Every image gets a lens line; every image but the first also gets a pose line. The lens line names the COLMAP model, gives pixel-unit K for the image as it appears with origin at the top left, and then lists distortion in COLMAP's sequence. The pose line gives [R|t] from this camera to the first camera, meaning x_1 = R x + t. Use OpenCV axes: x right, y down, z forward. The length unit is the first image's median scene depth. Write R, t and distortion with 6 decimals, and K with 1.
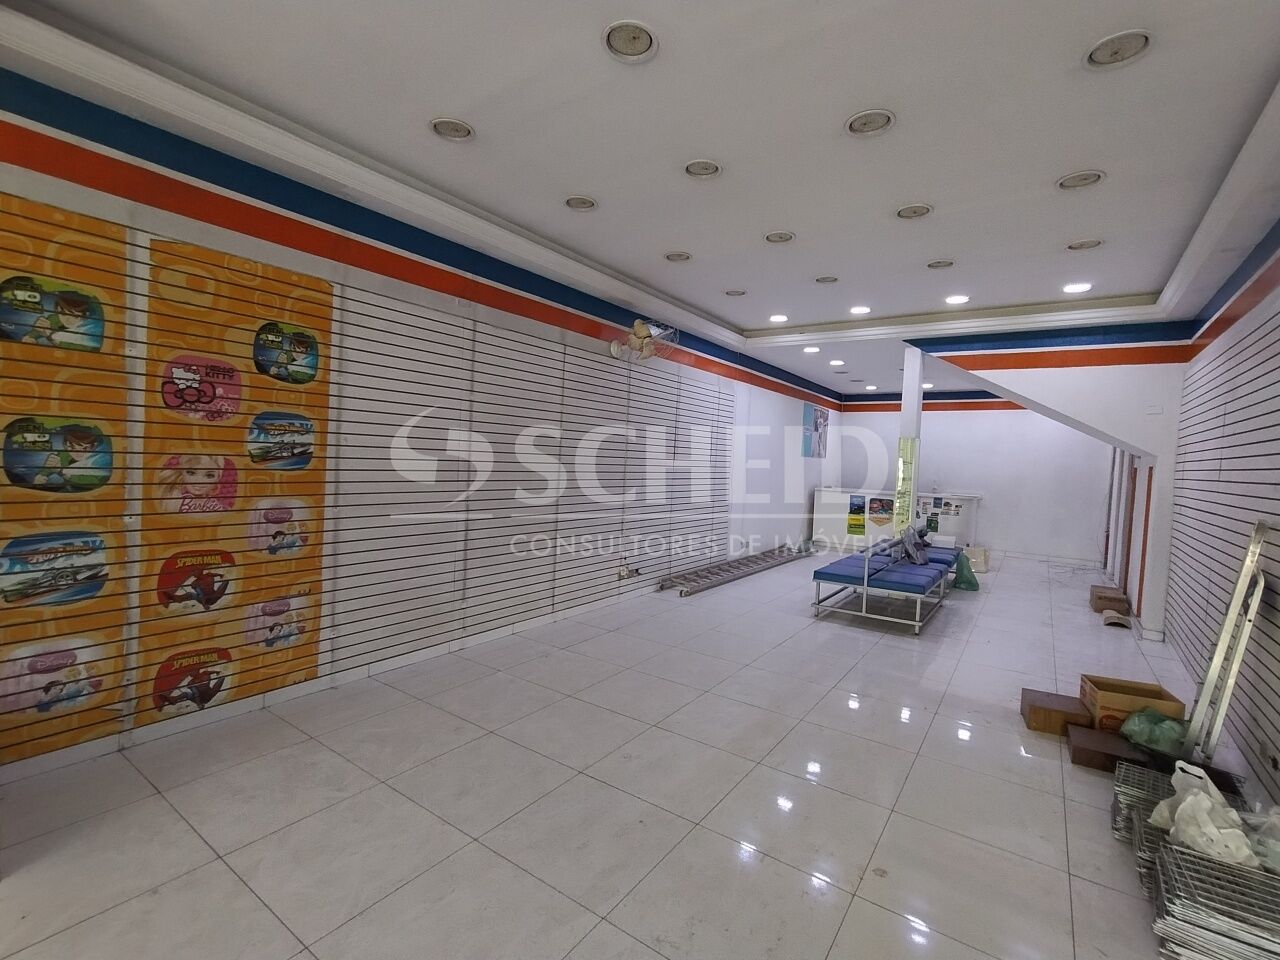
lens RADIAL K [[583.1, 0, 640.0], [0, 583.1, 480.0], [0, 0, 1]] dist [-0.003380, -0.000201]
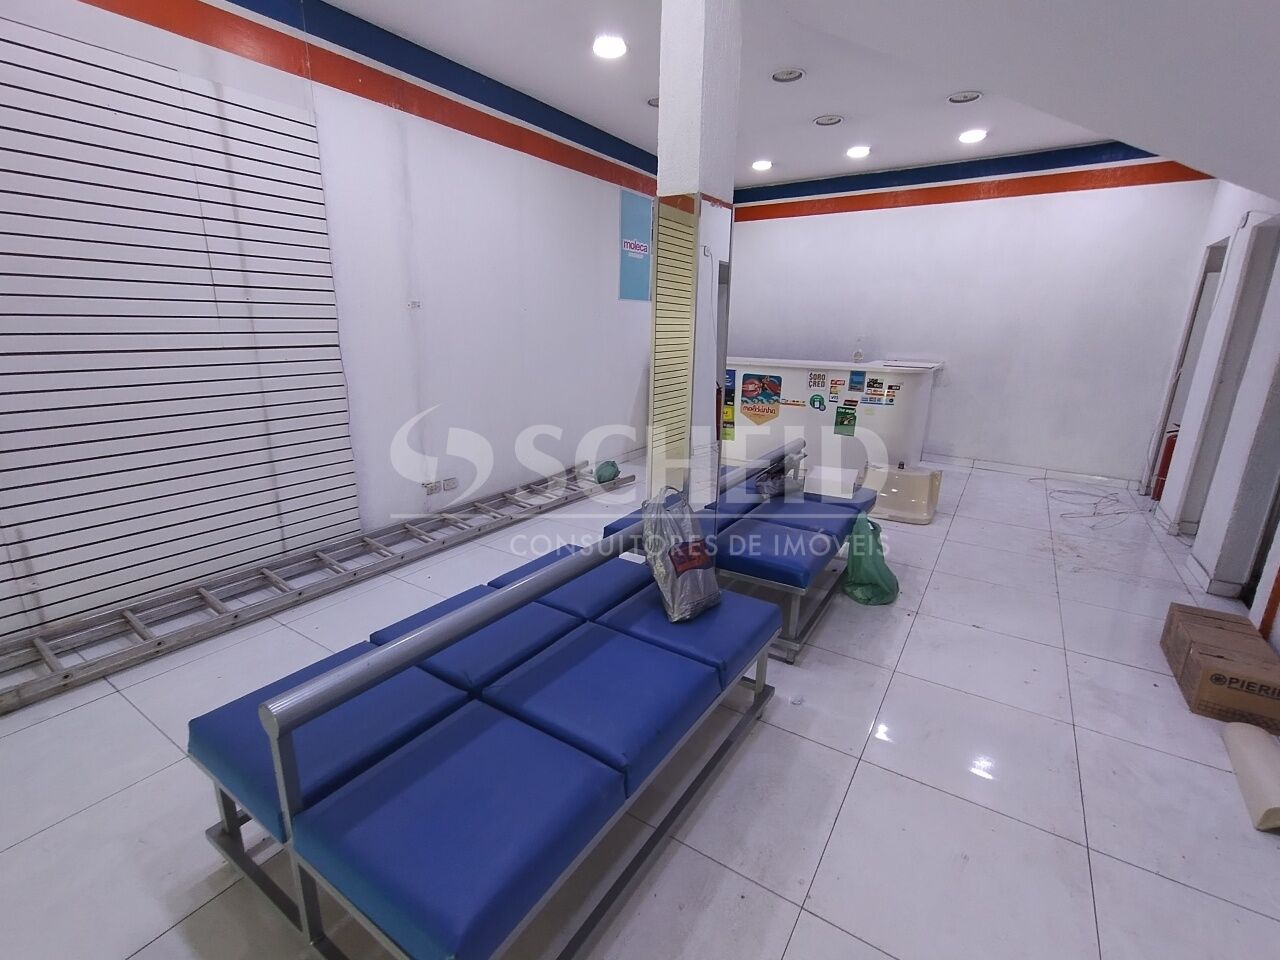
lens RADIAL K [[583.1, 0, 640.0], [0, 583.1, 480.0], [0, 0, 1]] dist [-0.003380, -0.000201]
pose [[0.999149, -0.032945, 0.024831, 0.299294], [0.026529, 0.974031, 0.224854, 0.002239], [-0.031594, -0.224004, 0.974076, 0.471762]]
